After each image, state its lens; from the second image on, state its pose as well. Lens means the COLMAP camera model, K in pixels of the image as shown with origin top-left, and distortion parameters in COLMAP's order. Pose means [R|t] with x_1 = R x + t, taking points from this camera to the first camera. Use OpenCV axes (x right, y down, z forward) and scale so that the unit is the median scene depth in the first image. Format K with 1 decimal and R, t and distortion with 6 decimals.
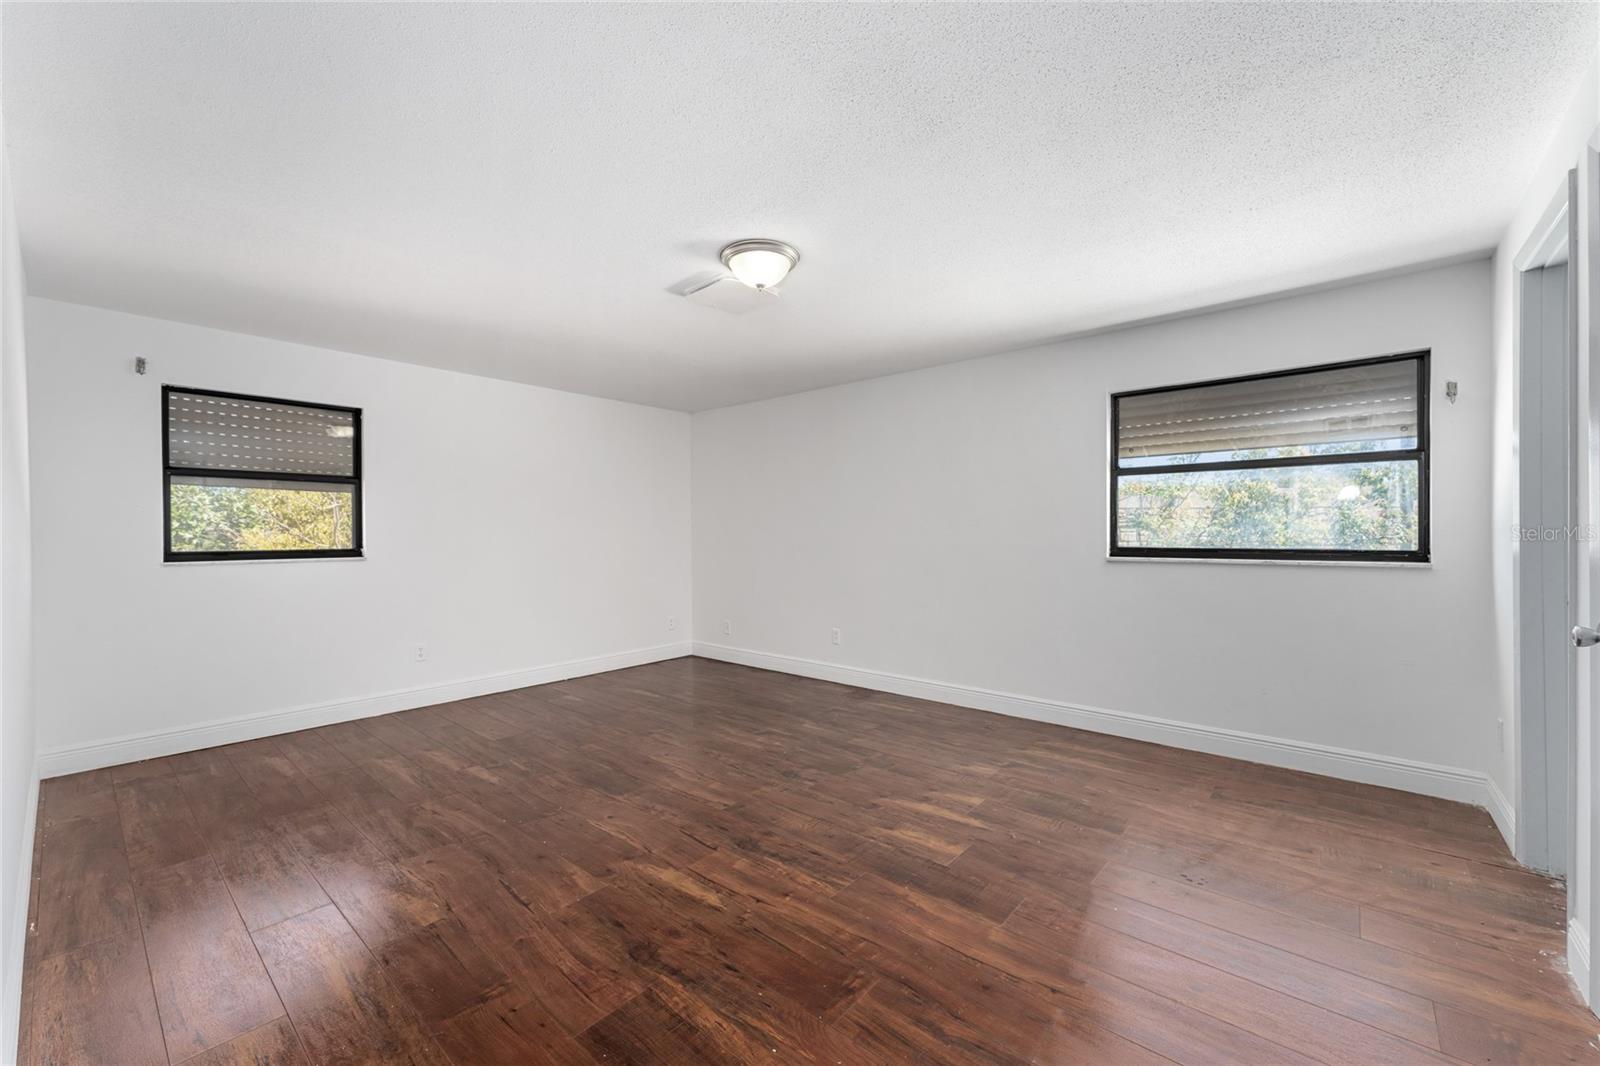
lens RADIAL K [[638.6, 0, 801.3], [0, 638.6, 539.0], [0, 0, 1]] dist [0.000418, 0.000118]
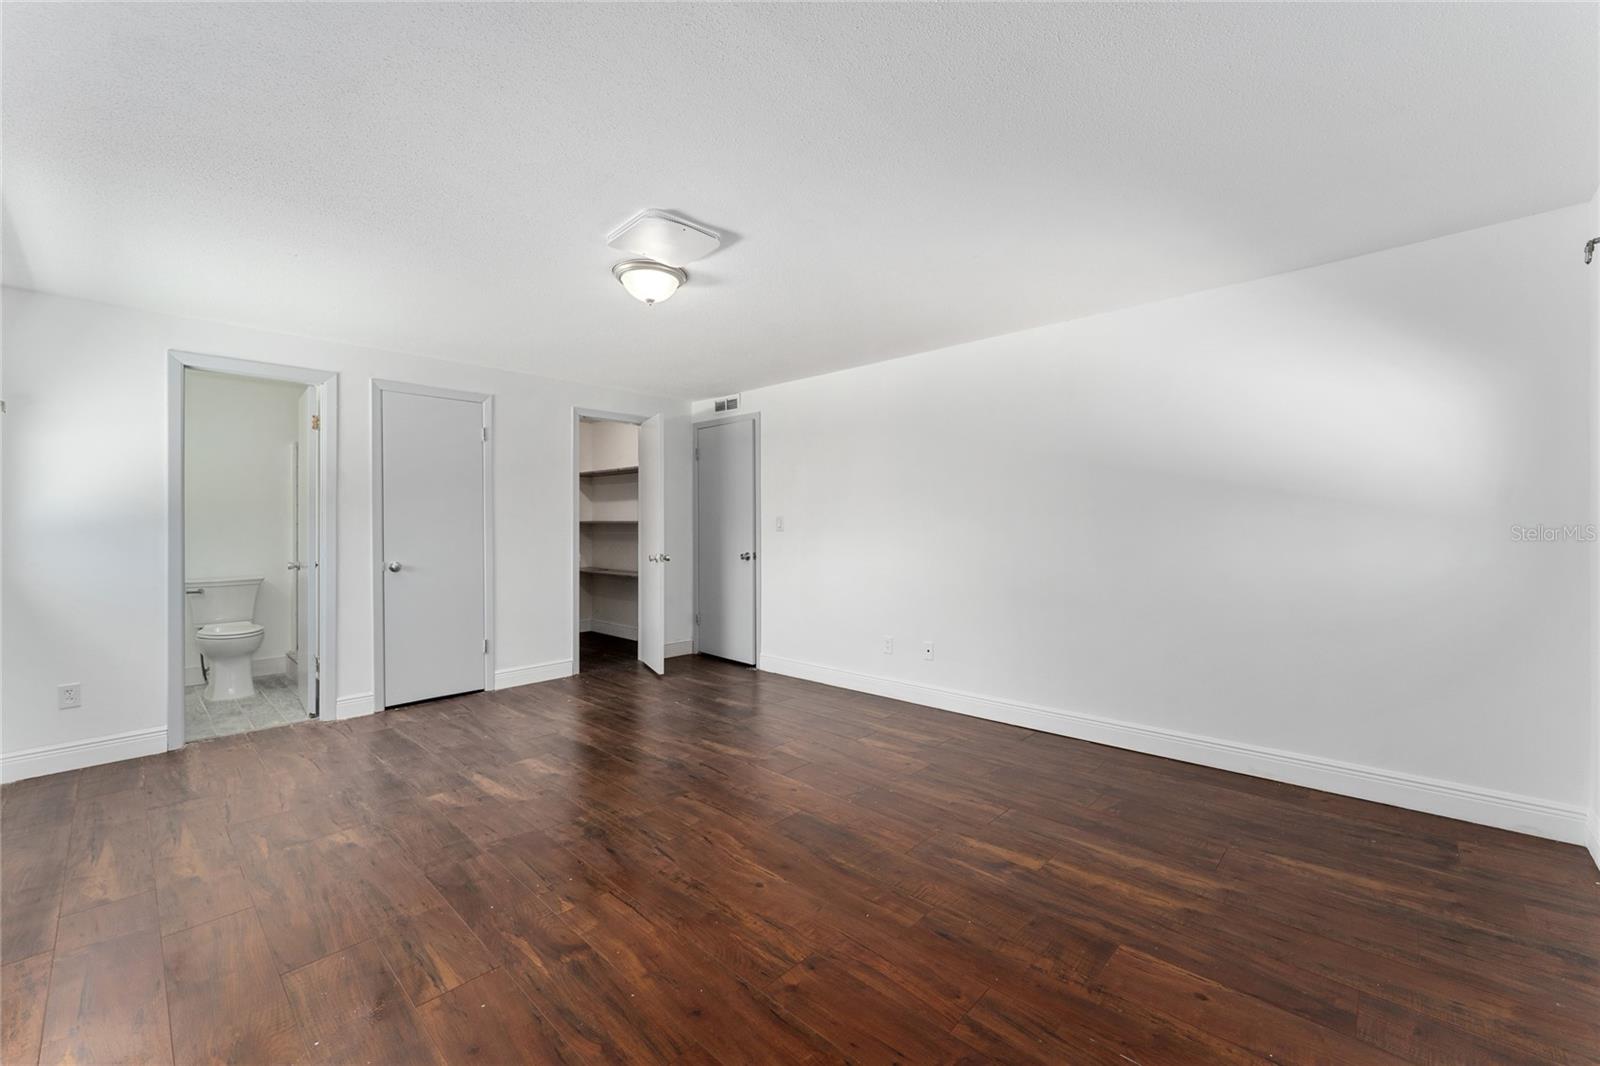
lens RADIAL K [[638.6, 0, 797.8], [0, 638.6, 529.1], [0, 0, 1]] dist [0.000418, 0.000118]
pose [[-0.998955, 0.011785, 0.044160, -0.326714], [0.012362, 0.999841, 0.012821, -0.015435], [-0.044002, 0.013353, -0.998942, 1.884165]]
